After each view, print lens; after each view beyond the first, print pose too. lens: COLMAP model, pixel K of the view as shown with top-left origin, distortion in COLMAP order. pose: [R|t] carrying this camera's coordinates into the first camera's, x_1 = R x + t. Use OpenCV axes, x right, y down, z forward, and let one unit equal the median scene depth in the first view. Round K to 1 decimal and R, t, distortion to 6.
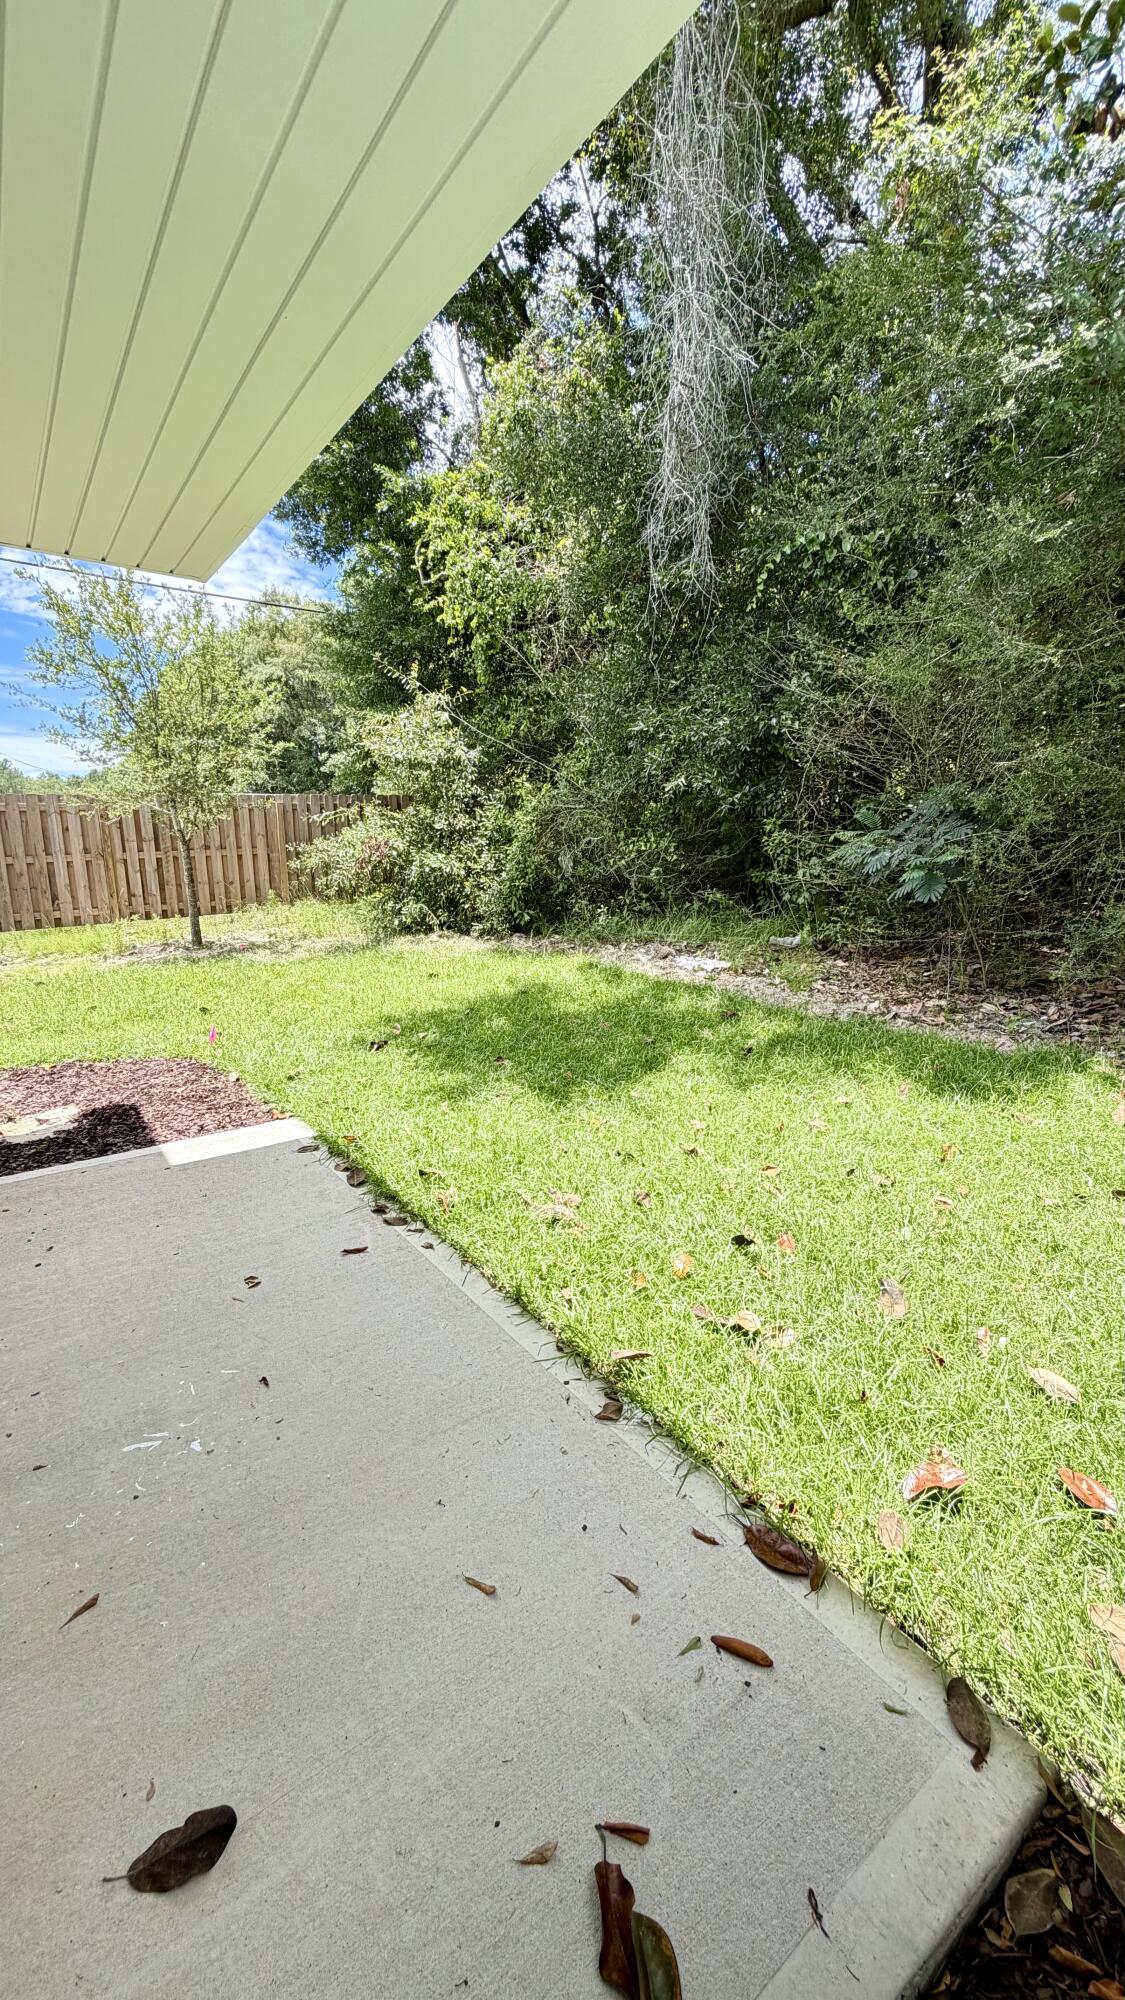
lens RADIAL K [[797.5, 0, 567.1], [0, 797.5, 994.3], [0, 0, 1]] dist [0.000921, -0.000629]
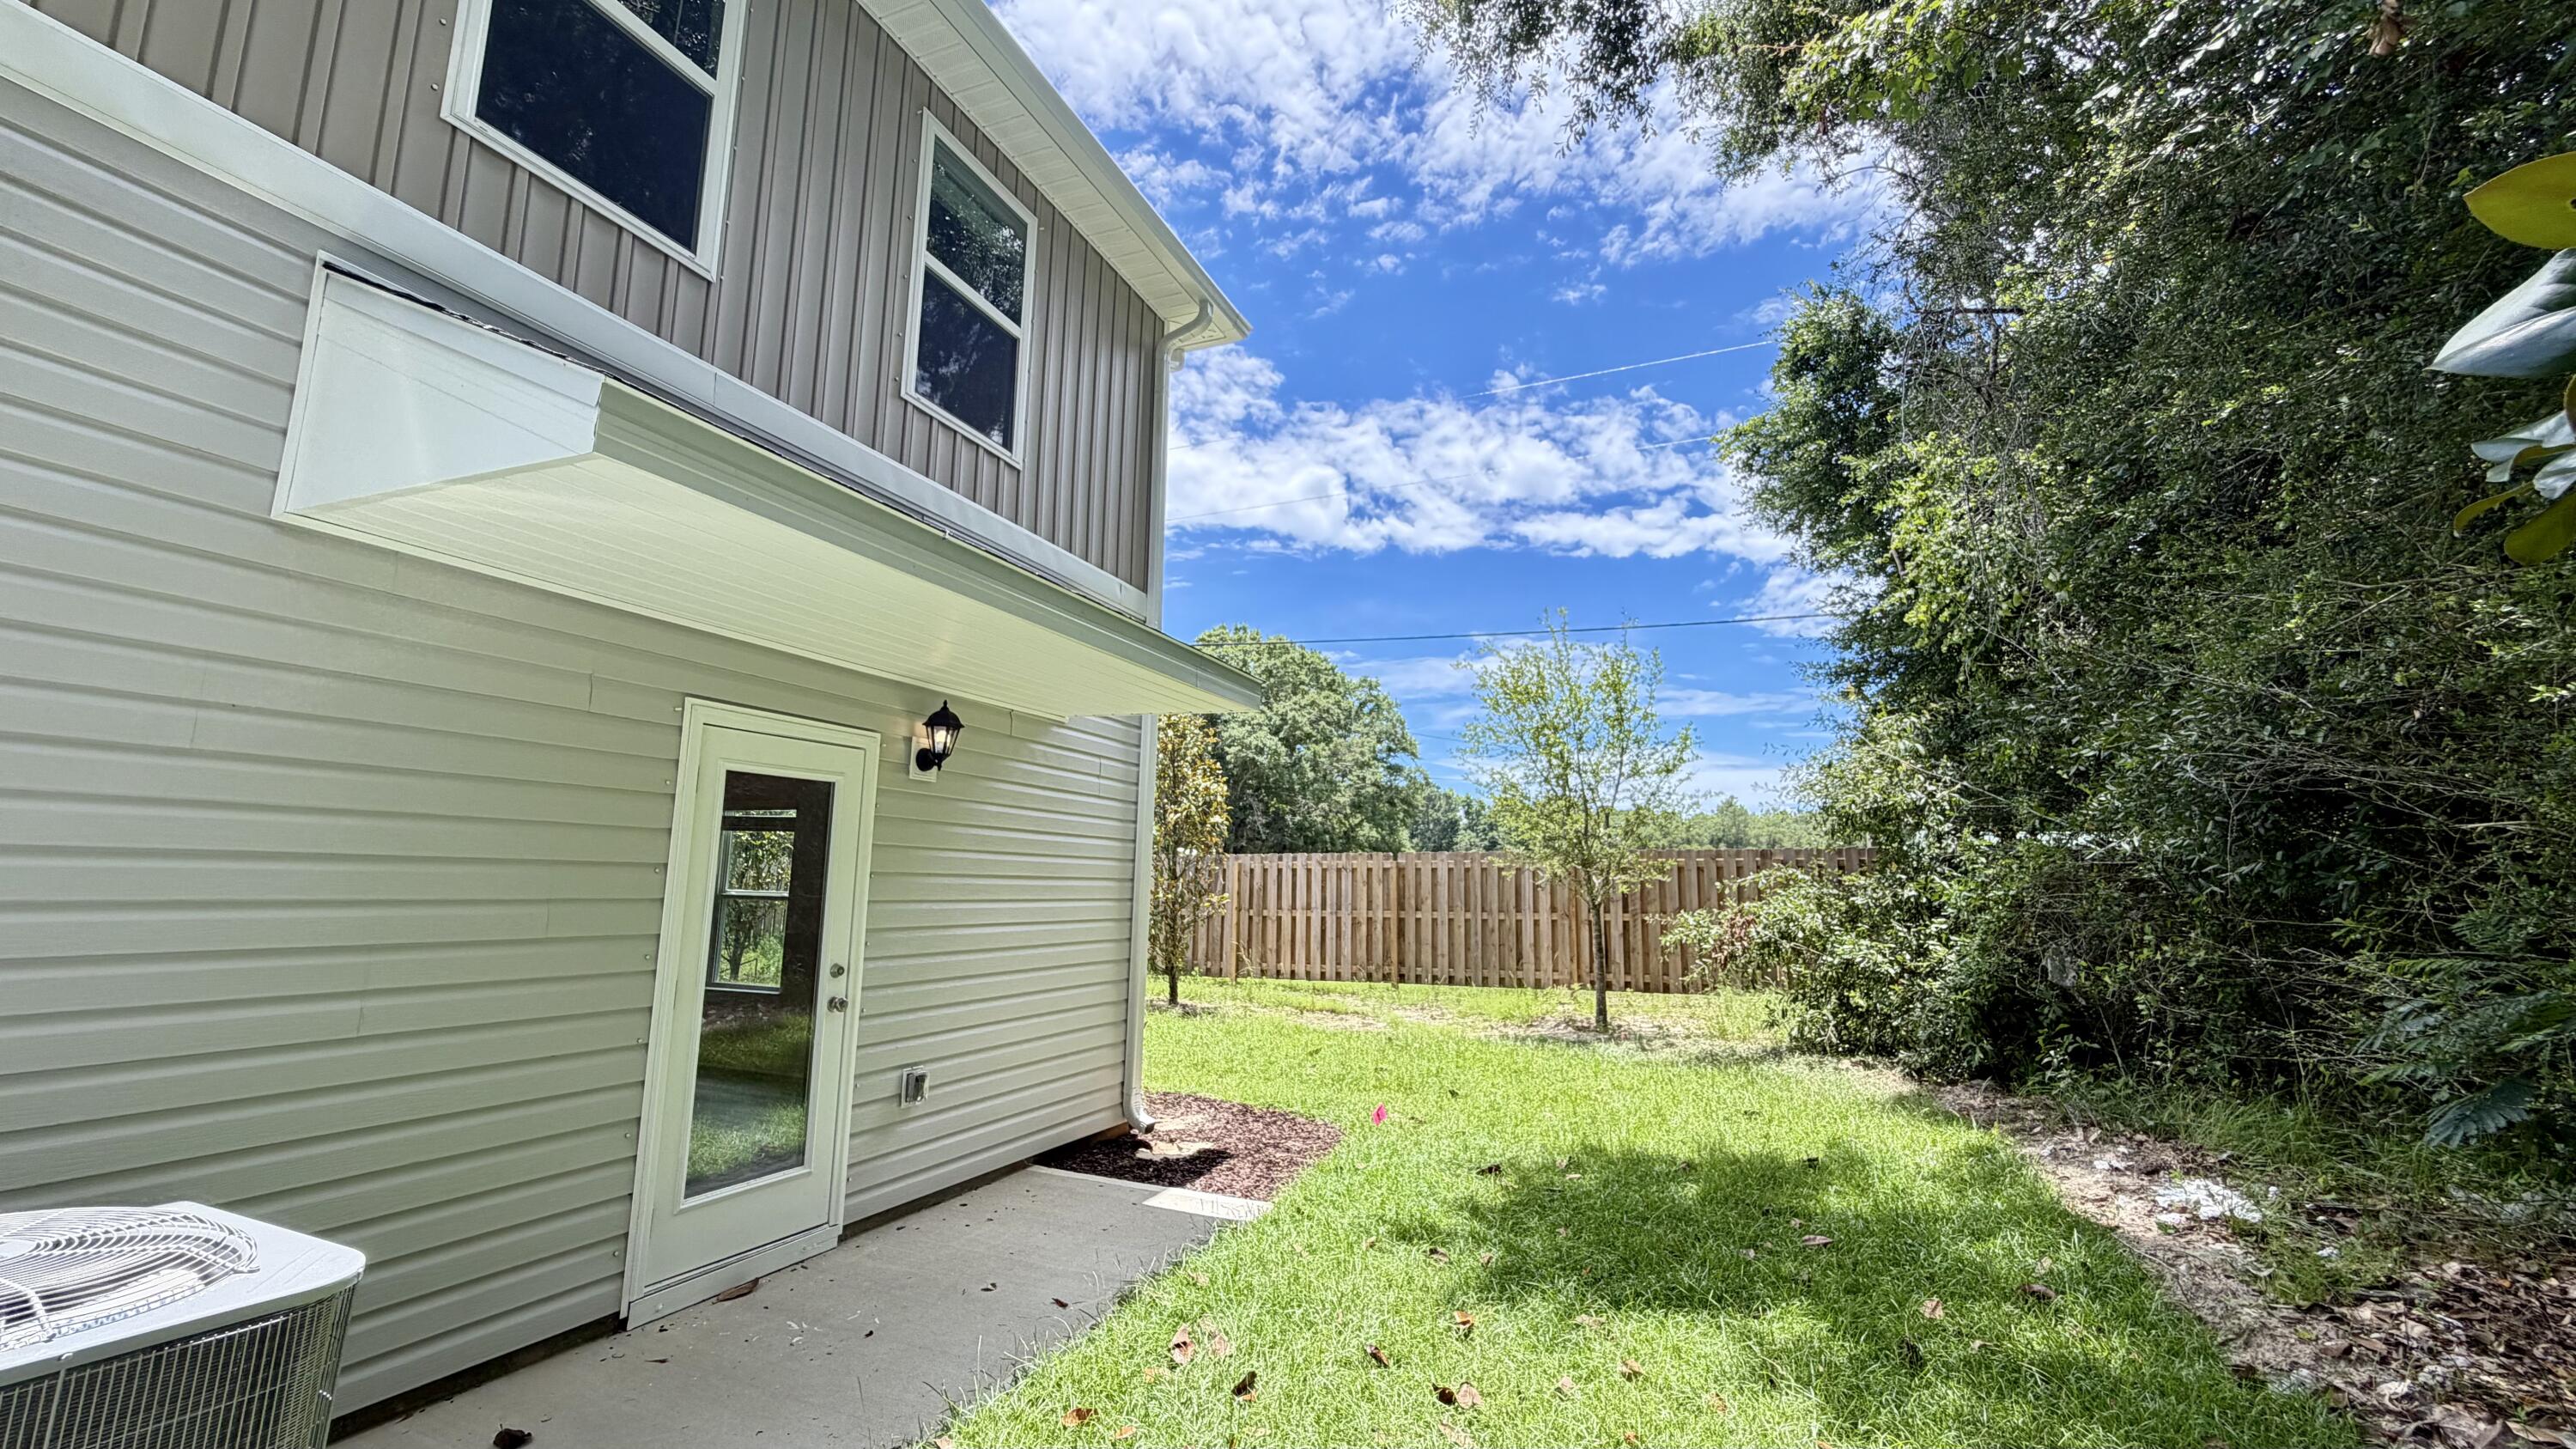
lens RADIAL K [[1027.3, 0, 1297.9], [0, 1027.3, 730.7], [0, 0, 1]] dist [0.000921, -0.000629]
pose [[0.516381, -0.100835, -0.850401, 0.322823], [-0.194626, 0.953238, -0.231209, -0.044095], [0.833949, 0.284902, 0.472609, 0.116737]]
